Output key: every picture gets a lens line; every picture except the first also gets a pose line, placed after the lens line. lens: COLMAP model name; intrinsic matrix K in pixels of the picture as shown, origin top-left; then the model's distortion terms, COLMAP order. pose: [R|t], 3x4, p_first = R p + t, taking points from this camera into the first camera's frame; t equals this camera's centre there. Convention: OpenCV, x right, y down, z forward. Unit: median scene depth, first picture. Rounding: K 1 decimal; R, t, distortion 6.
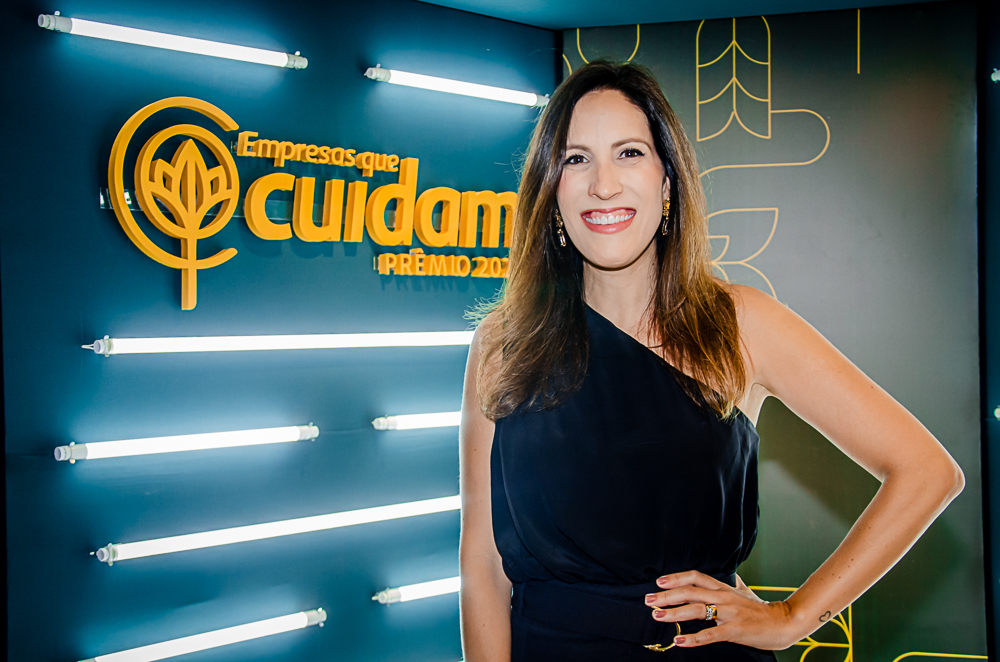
lens RADIAL K [[1361.5, 0, 484.1], [0, 1361.5, 320.7], [0, 0, 1]] dist [0.077797, 0.000000]
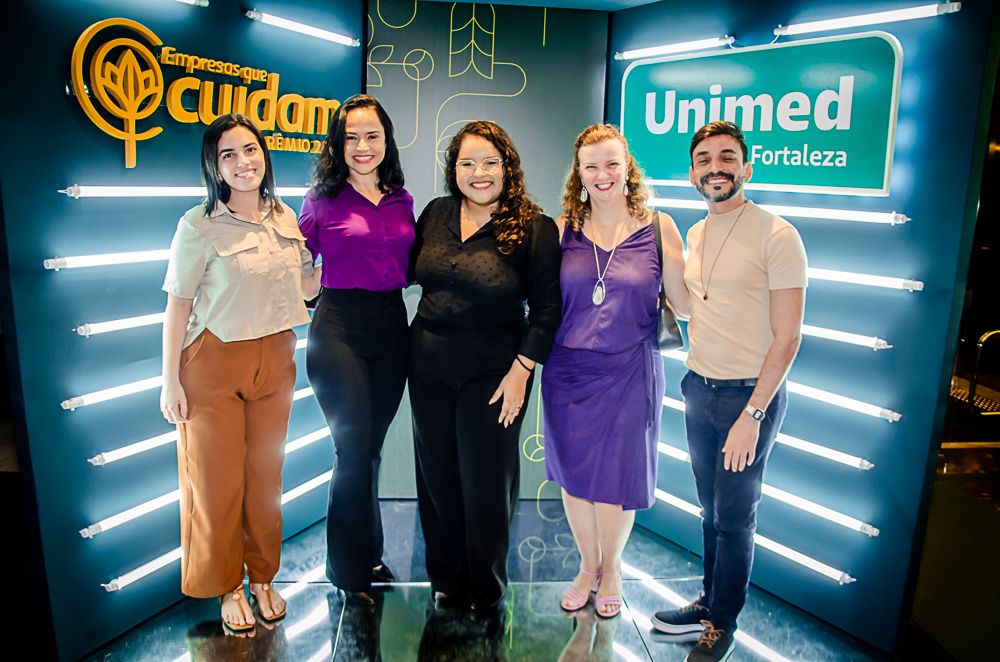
lens RADIAL K [[761.3, 0, 499.7], [0, 761.3, 336.4], [0, 0, 1]] dist [-0.135934, 0.089867]
pose [[0.955662, -0.010129, 0.294291, -0.064274], [-0.048658, 0.980238, 0.191746, -0.001346], [-0.290417, -0.197564, 0.936283, 0.089988]]
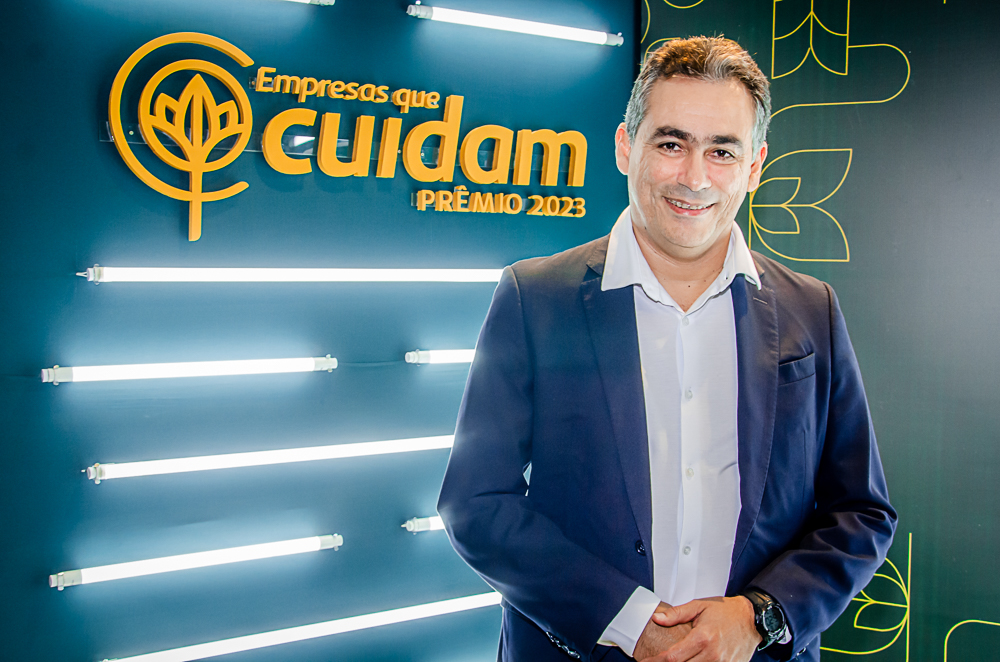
lens RADIAL K [[1122.7, 0, 524.3], [0, 1122.7, 309.2], [0, 0, 1]] dist [0.003707, 0.000000]
pose [[0.974035, 0.035499, -0.223598, 0.199074], [-0.024795, 0.998416, 0.050499, -0.005085], [0.225036, -0.043643, 0.973372, 0.210143]]
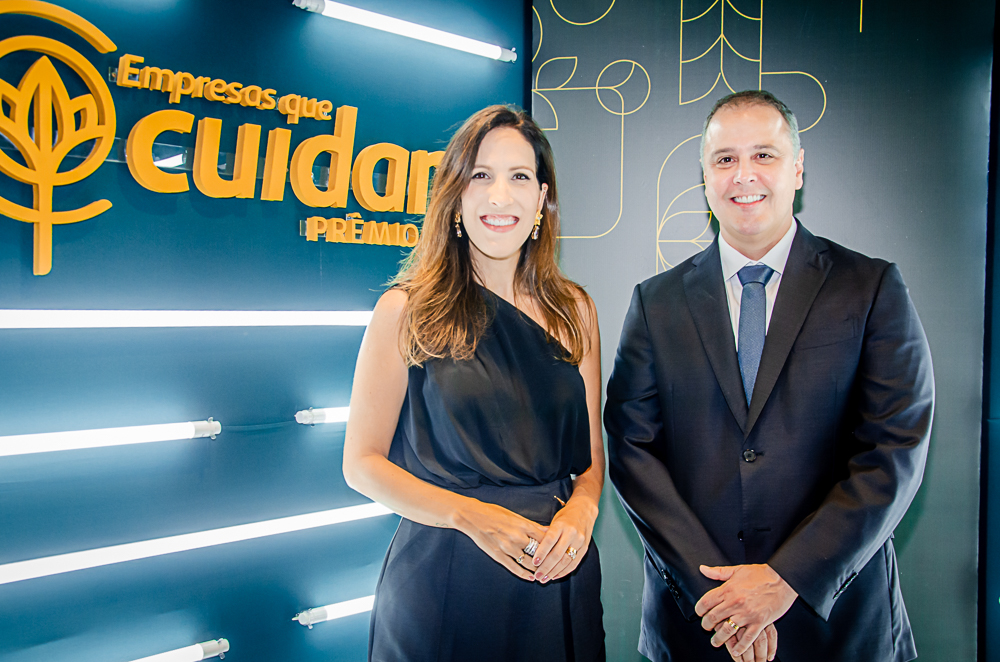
lens RADIAL K [[1052.9, 0, 494.5], [0, 1052.9, 346.9], [0, 0, 1]] dist [-0.009192, 0.000000]
pose [[0.999730, 0.021318, 0.009193, 0.037232], [-0.021667, 0.998974, 0.039761, 0.003359], [-0.008336, -0.039949, 0.999167, 0.356736]]
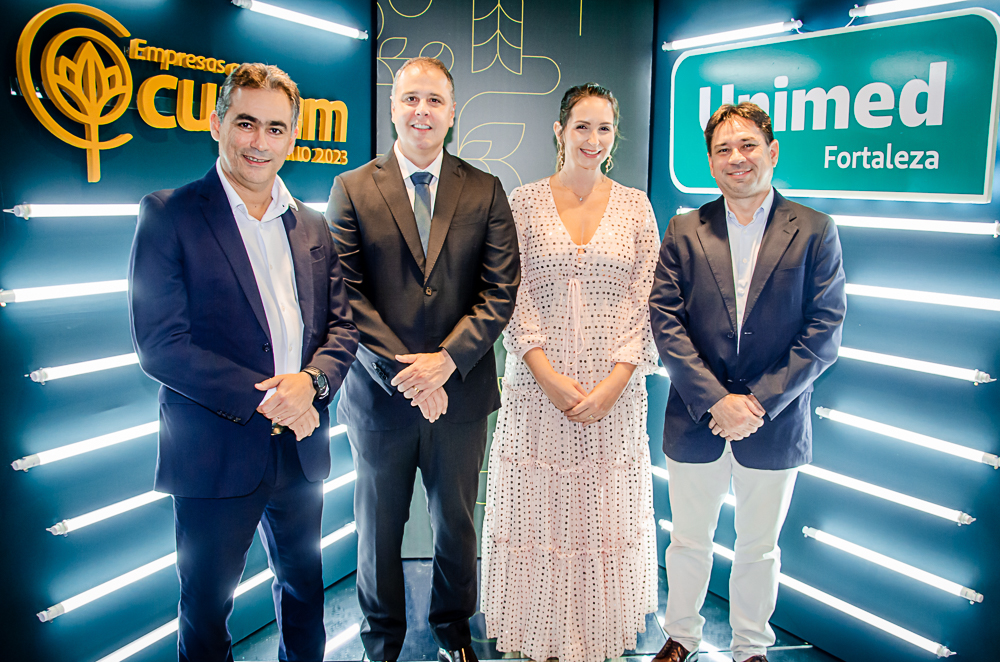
lens RADIAL K [[830.9, 0, 539.2], [0, 830.9, 357.1], [0, 0, 1]] dist [-0.149042, 0.111189]
pose [[0.954464, -0.021887, 0.297524, -0.043481], [-0.035066, 0.982160, 0.184747, -0.000012], [-0.296260, -0.186767, 0.936669, 0.148224]]
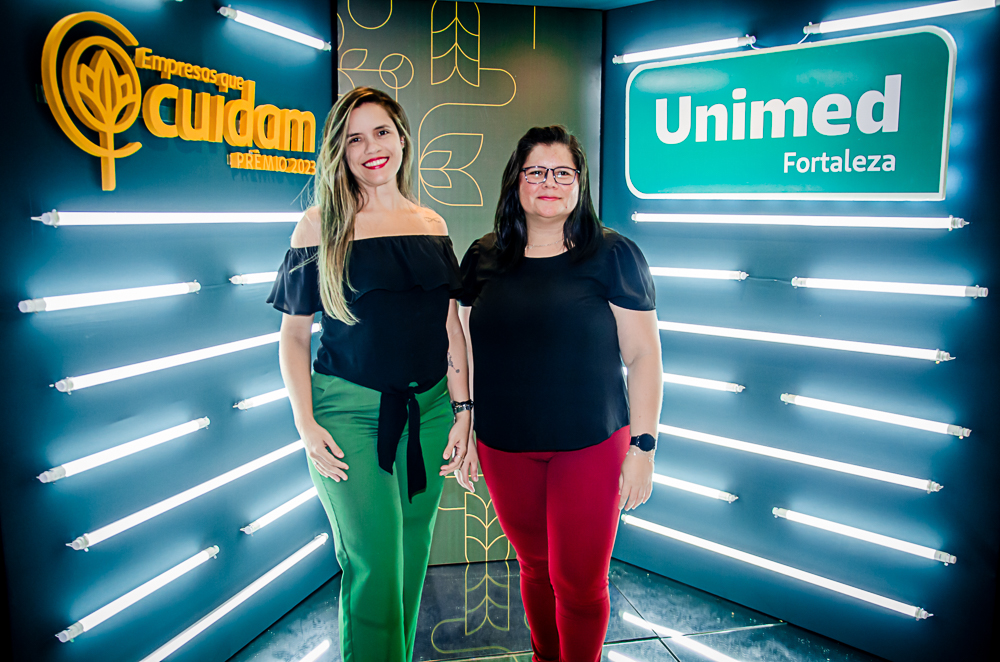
lens RADIAL K [[878.4, 0, 498.5], [0, 878.4, 339.0], [0, 0, 1]] dist [-0.085889, 0.139409]
pose [[0.910211, -0.039008, 0.412304, -0.205222], [-0.020130, 0.990211, 0.138122, 0.008943], [-0.413656, -0.134020, 0.900515, 0.109482]]
